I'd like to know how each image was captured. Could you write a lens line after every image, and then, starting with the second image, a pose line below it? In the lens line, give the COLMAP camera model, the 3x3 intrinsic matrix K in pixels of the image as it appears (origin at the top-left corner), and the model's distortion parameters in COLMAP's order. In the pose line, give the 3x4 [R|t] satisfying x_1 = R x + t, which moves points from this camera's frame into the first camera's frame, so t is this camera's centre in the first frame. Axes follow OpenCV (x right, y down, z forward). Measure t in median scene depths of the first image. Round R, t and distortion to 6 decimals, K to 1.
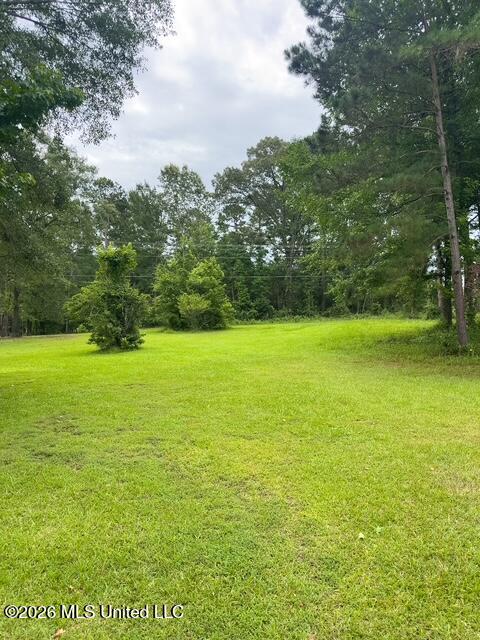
lens RADIAL K [[435.0, 0, 240.5], [0, 435.0, 327.1], [0, 0, 1]] dist [0.015223, -0.018395]
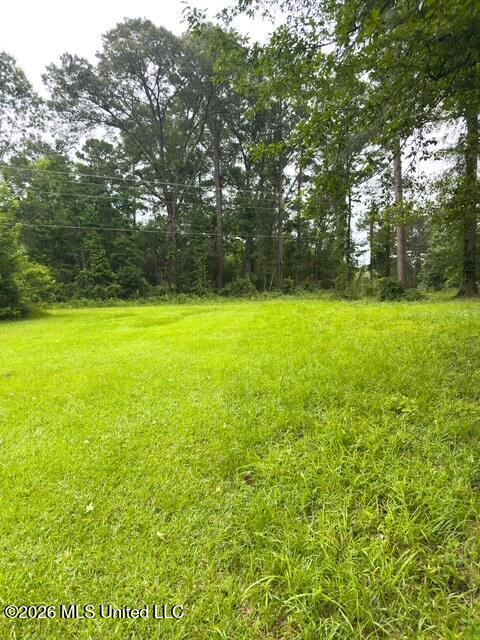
lens RADIAL K [[434.8, 0, 270.9], [0, 434.8, 317.2], [0, 0, 1]] dist [0.005749, -0.013267]
pose [[0.953889, -0.005560, 0.300108, 0.095411], [-0.002131, 0.999678, 0.025294, -0.010981], [-0.300152, -0.024767, 0.953570, 0.503391]]
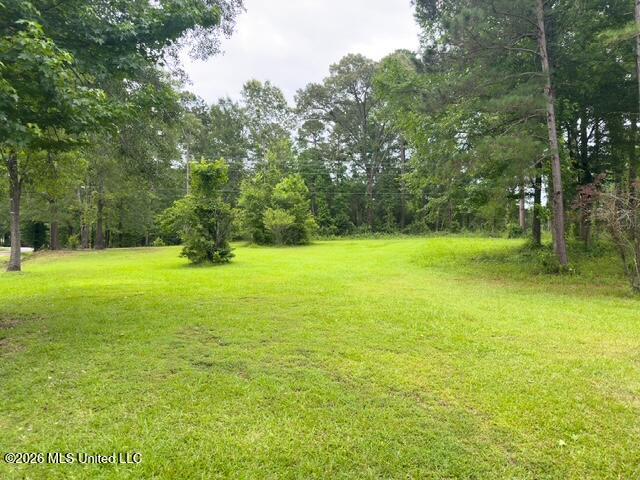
lens RADIAL K [[434.8, 0, 316.7], [0, 434.8, 243.8], [0, 0, 1]] dist [0.005749, -0.013267]
pose [[0.999863, 0.016032, 0.004051, -0.020602], [-0.016043, 0.999868, 0.002523, -0.000012], [-0.004010, -0.002588, 0.999989, -0.003485]]
